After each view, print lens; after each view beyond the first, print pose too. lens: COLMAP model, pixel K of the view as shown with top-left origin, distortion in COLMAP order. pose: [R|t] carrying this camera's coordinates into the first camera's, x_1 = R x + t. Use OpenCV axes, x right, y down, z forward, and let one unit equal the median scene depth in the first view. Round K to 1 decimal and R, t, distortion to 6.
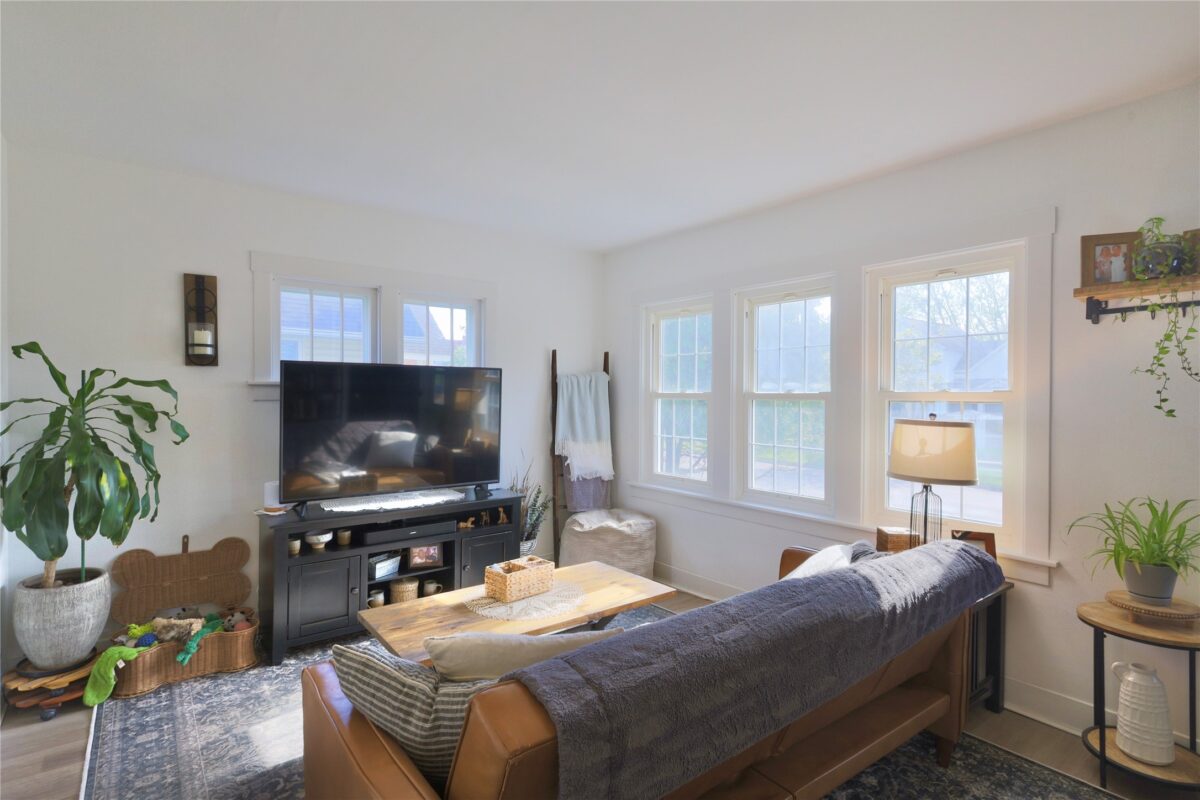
lens RADIAL K [[591.4, 0, 598.4], [0, 591.4, 399.7], [0, 0, 1]] dist [0.001058, 0.001423]
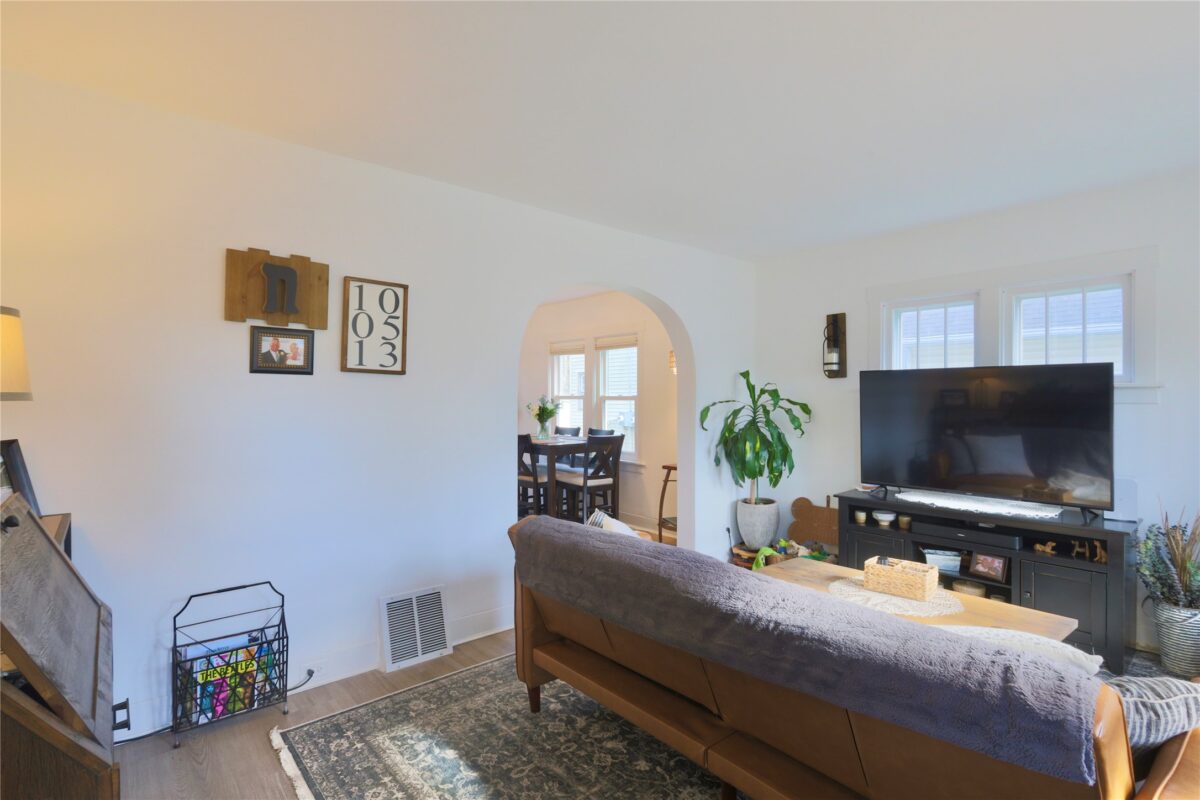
lens RADIAL K [[591.4, 0, 598.4], [0, 591.4, 399.7], [0, 0, 1]] dist [0.001058, 0.001423]
pose [[0.039947, -0.005842, -0.999185, 0.687281], [-0.012201, 0.999906, -0.006334, 0.010676], [0.999127, 0.012444, 0.039872, 0.360206]]
